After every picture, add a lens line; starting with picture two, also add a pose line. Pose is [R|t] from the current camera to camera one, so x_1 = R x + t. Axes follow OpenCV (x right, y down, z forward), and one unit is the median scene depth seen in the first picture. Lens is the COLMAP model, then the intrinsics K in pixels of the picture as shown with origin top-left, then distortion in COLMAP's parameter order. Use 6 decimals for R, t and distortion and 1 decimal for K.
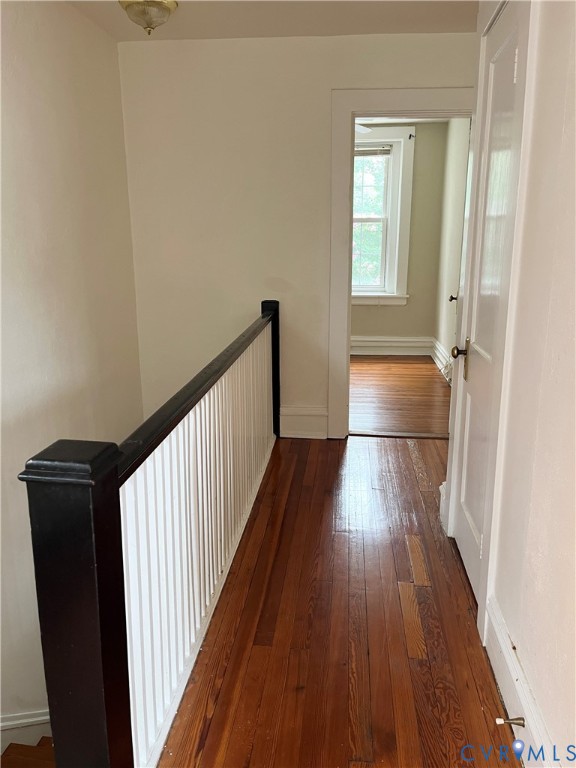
lens RADIAL K [[570.2, 0, 288.0], [0, 570.2, 384.0], [0, 0, 1]] dist [-0.001277, 0.000404]
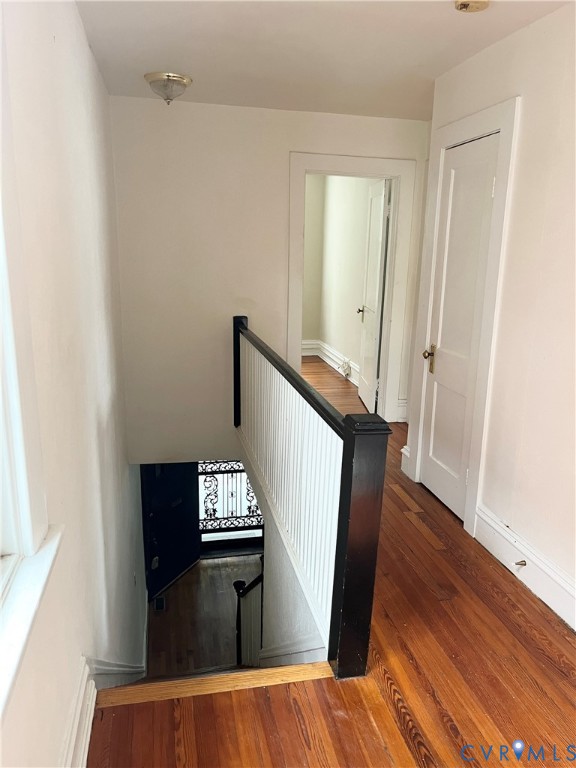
lens RADIAL K [[570.2, 0, 288.0], [0, 570.2, 384.0], [0, 0, 1]] dist [-0.001277, 0.000404]
pose [[0.950351, -0.050224, 0.307099, -0.494241], [0.050690, 0.998694, 0.006465, -0.005865], [-0.307023, 0.009423, 0.951655, -0.292428]]
